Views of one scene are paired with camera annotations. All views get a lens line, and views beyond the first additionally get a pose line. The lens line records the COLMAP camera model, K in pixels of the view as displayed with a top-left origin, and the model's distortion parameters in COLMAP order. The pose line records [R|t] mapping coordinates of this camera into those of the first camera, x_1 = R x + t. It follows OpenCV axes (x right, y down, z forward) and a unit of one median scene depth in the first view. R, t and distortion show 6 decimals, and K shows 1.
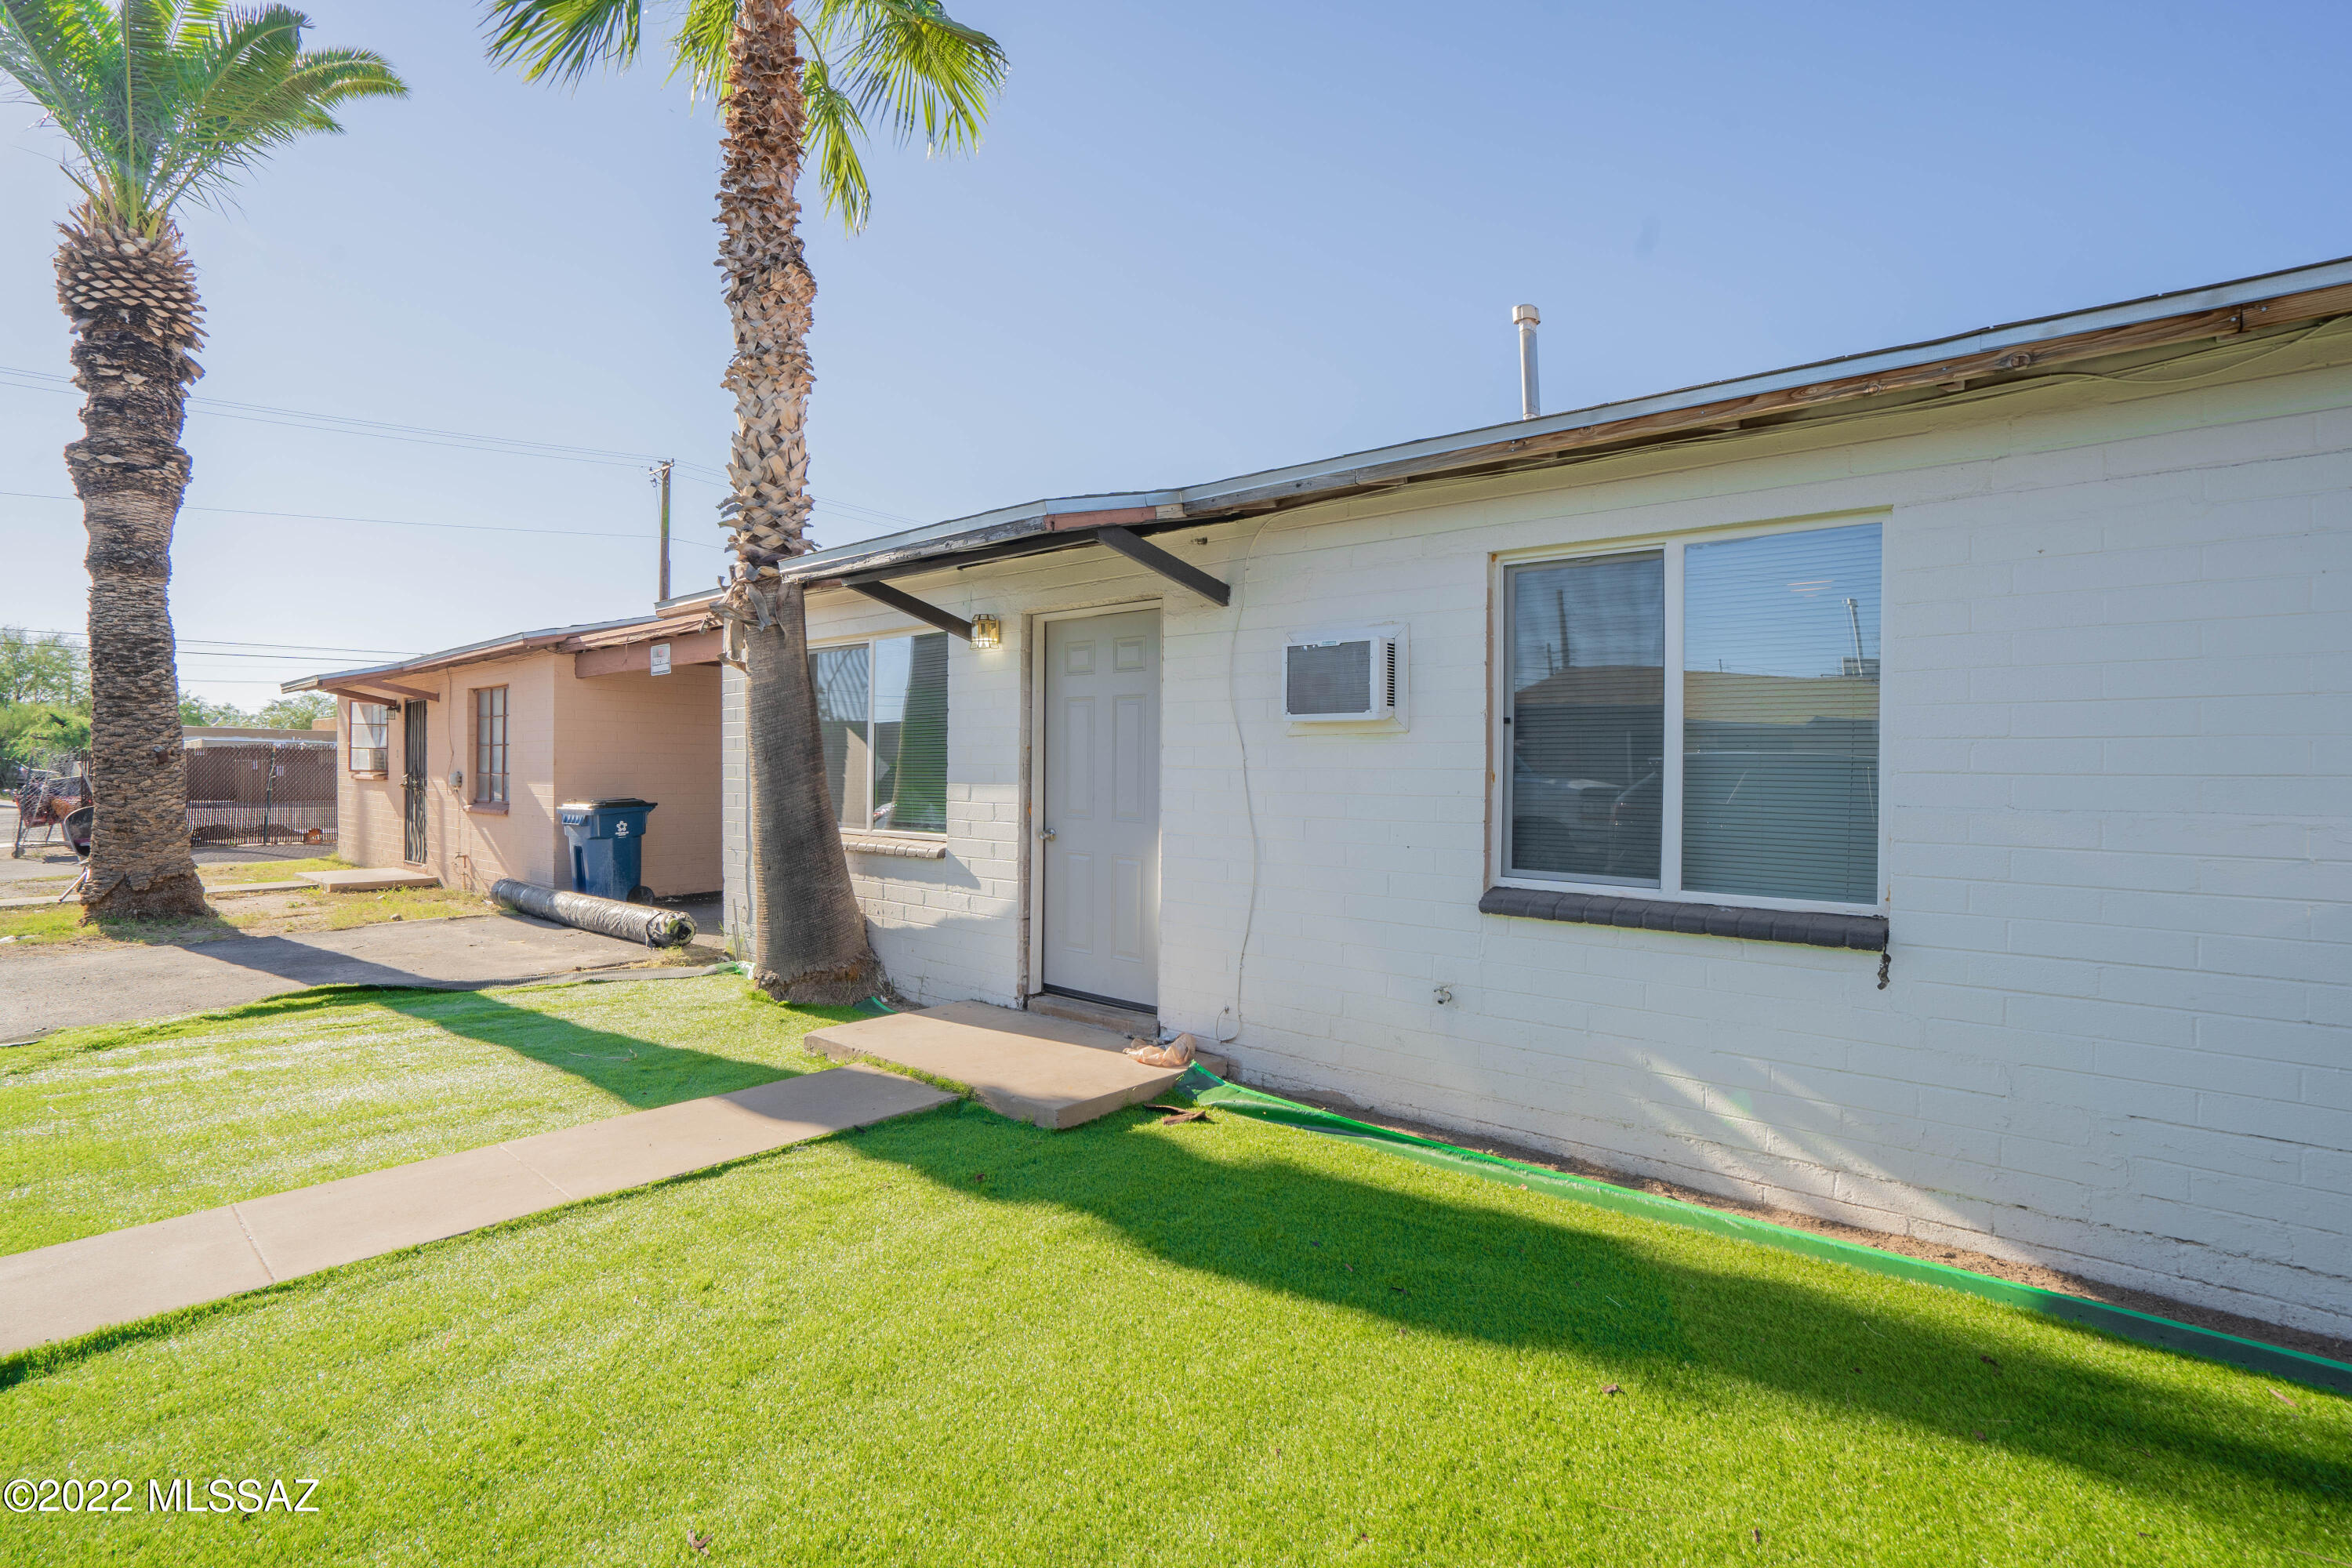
lens RADIAL K [[1086.7, 0, 1150.1], [0, 1086.7, 774.5], [0, 0, 1]] dist [-0.063086, 0.026871]
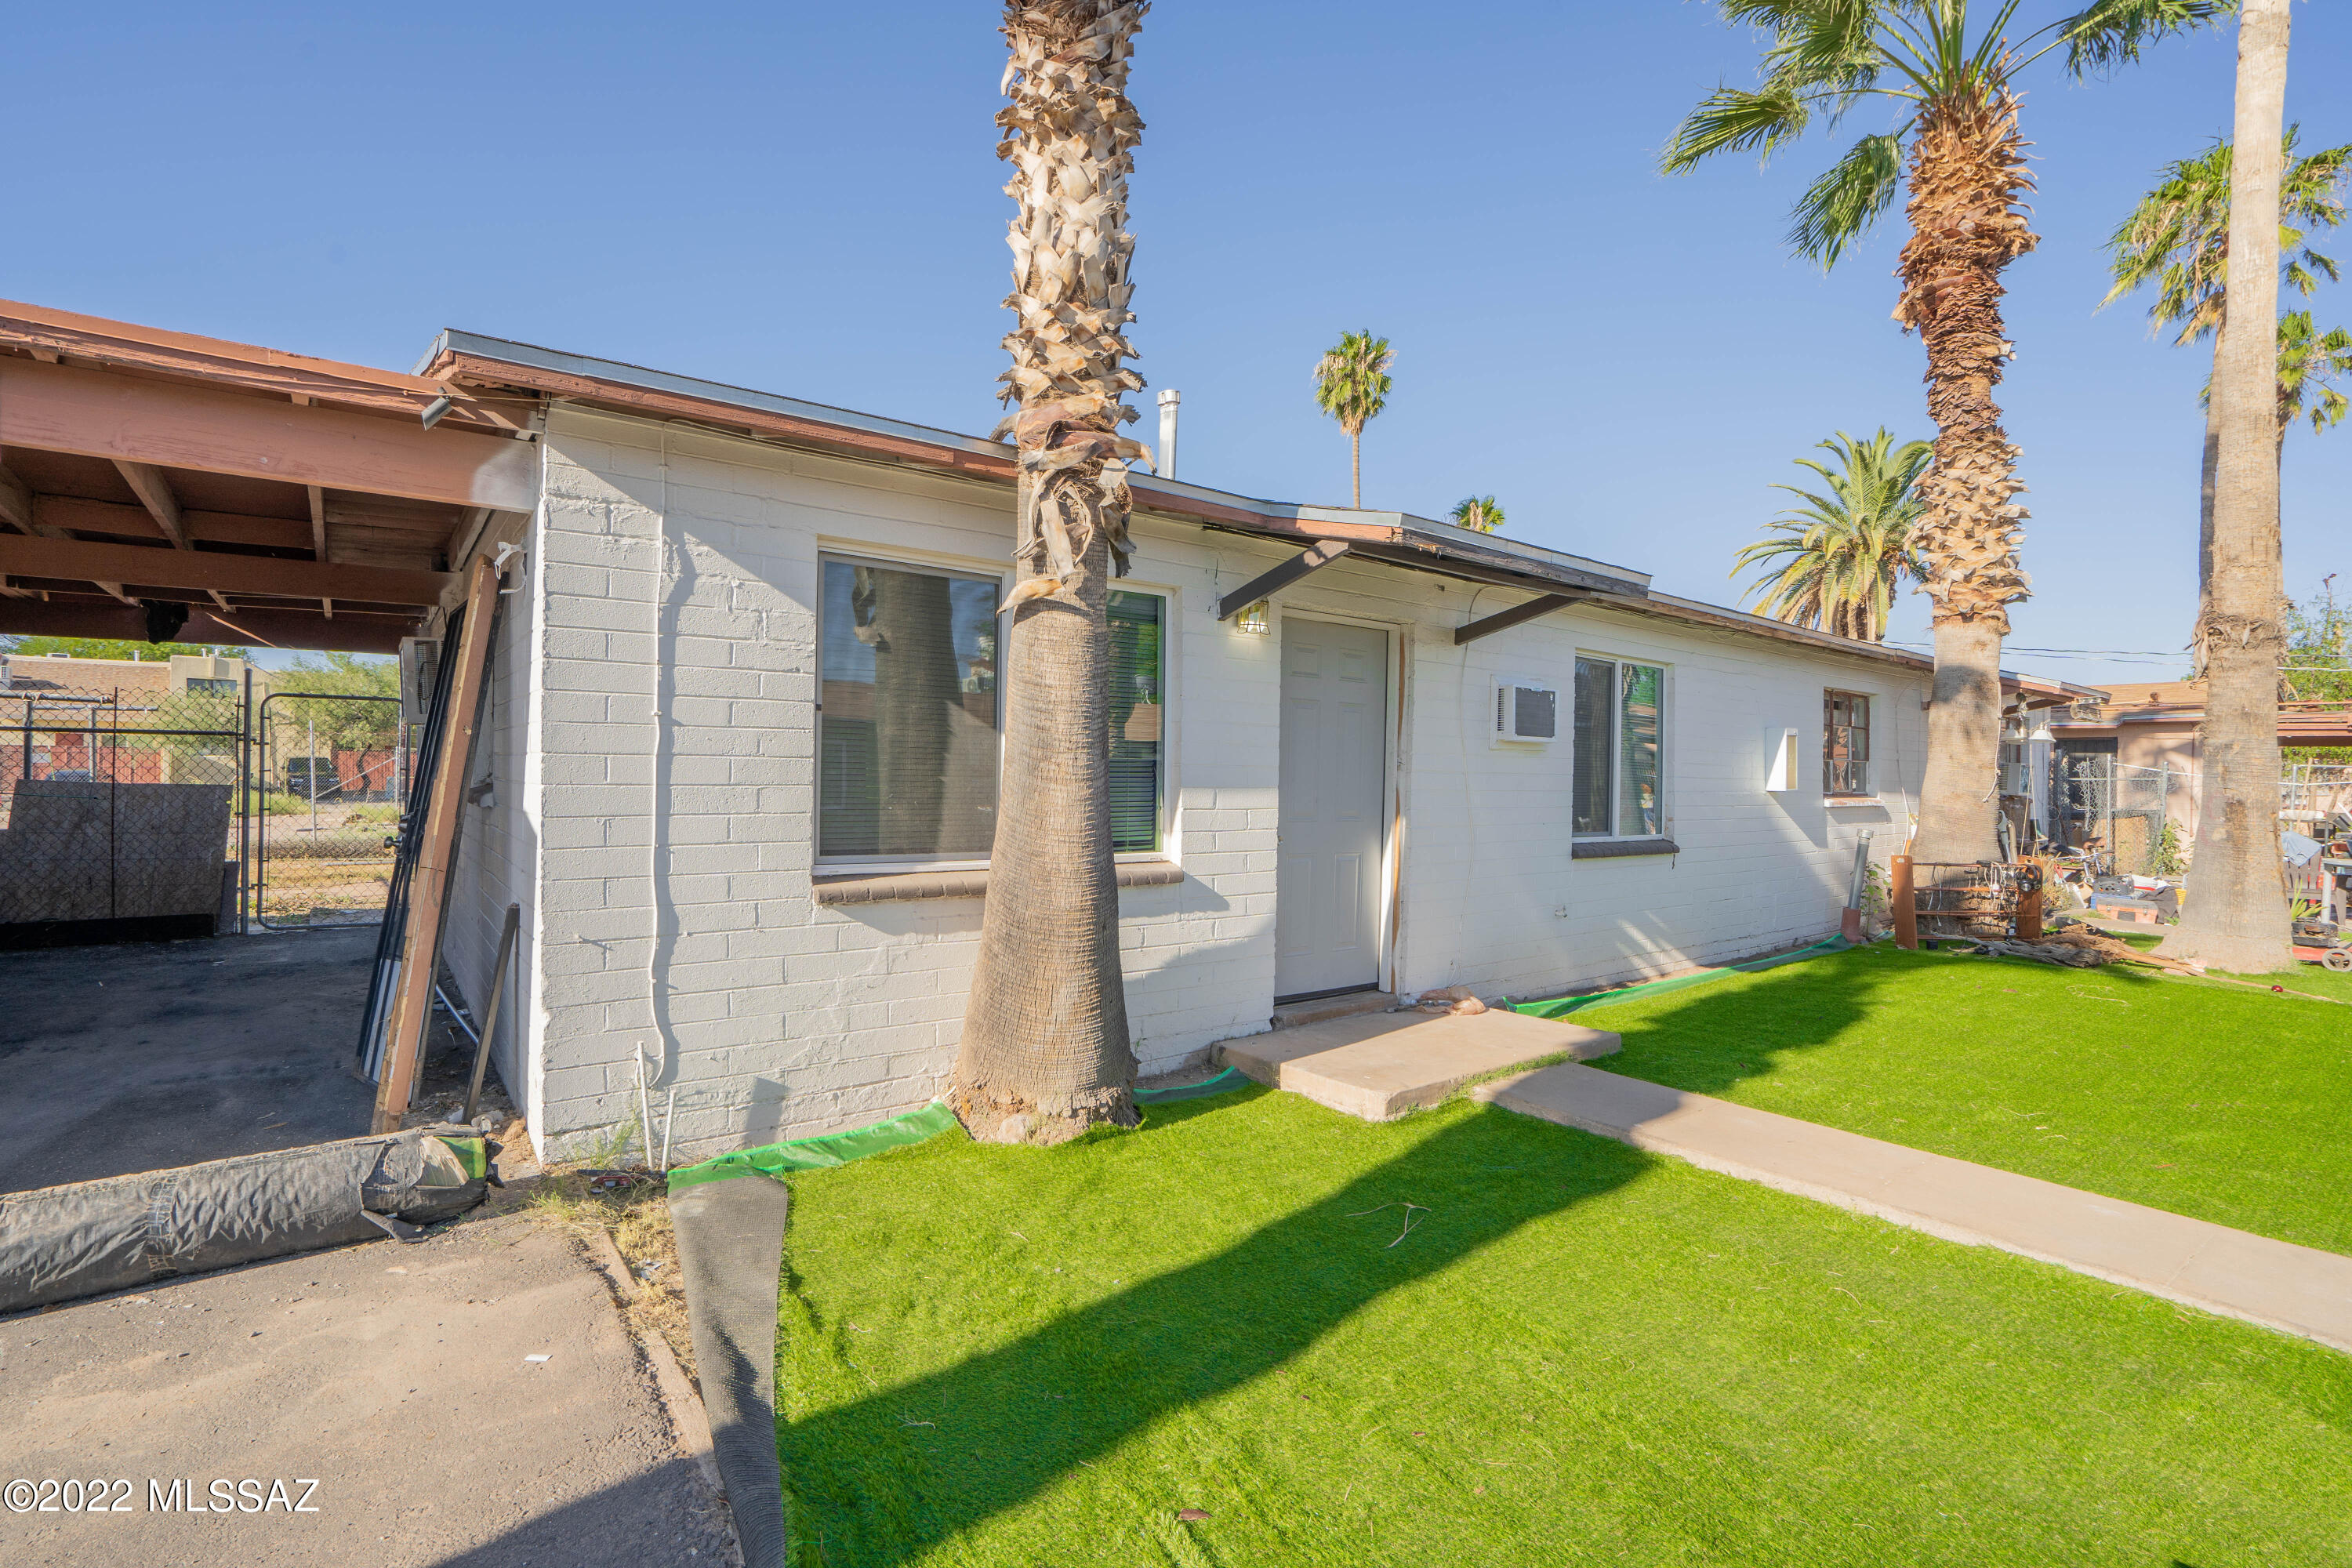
lens RADIAL K [[1086.7, 0, 1150.1], [0, 1086.7, 774.5], [0, 0, 1]] dist [-0.063086, 0.026871]
pose [[0.212290, -0.005949, 0.977189, -1.286341], [-0.010087, 0.999915, 0.008279, -0.010814], [-0.977155, -0.011615, 0.212212, 1.116744]]
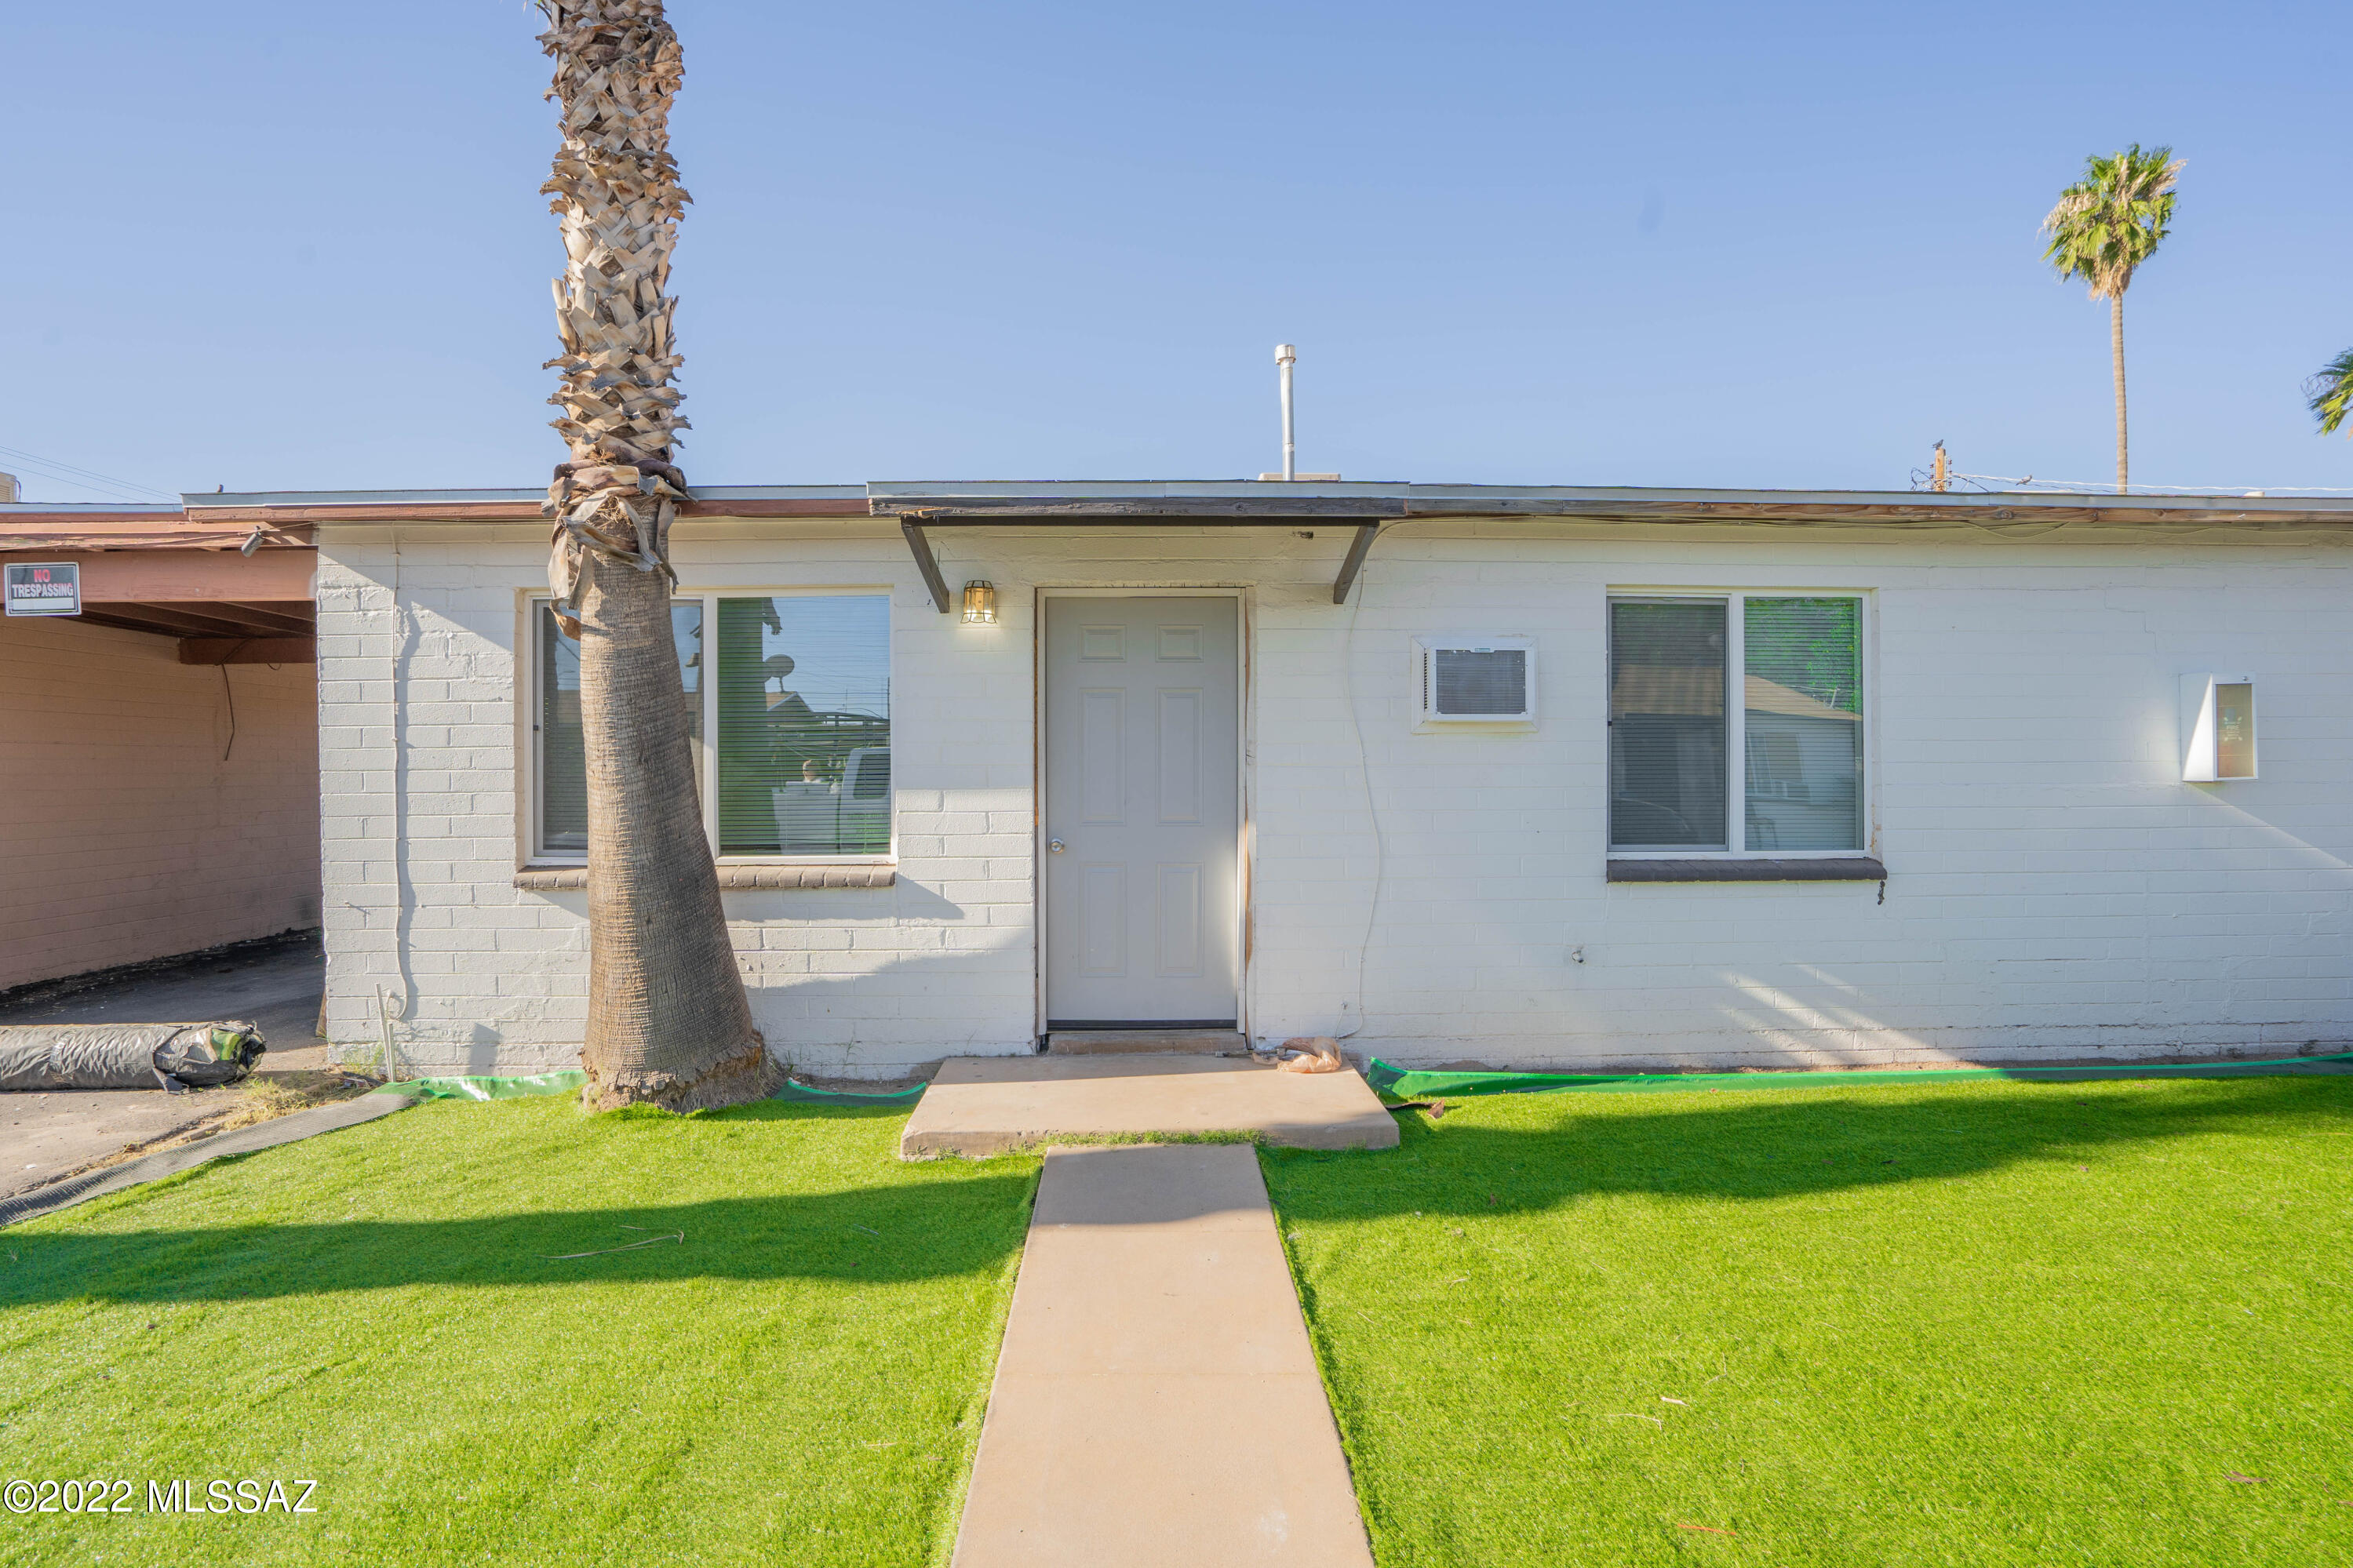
lens RADIAL K [[1116.2, 0, 1163.3], [0, 1116.2, 773.2], [0, 0, 1]] dist [-0.052665, 0.019560]
pose [[0.740727, -0.013711, 0.671667, -0.769122], [0.014671, 0.999883, 0.004233, -0.005805], [-0.671646, 0.006718, 0.740841, 0.356804]]
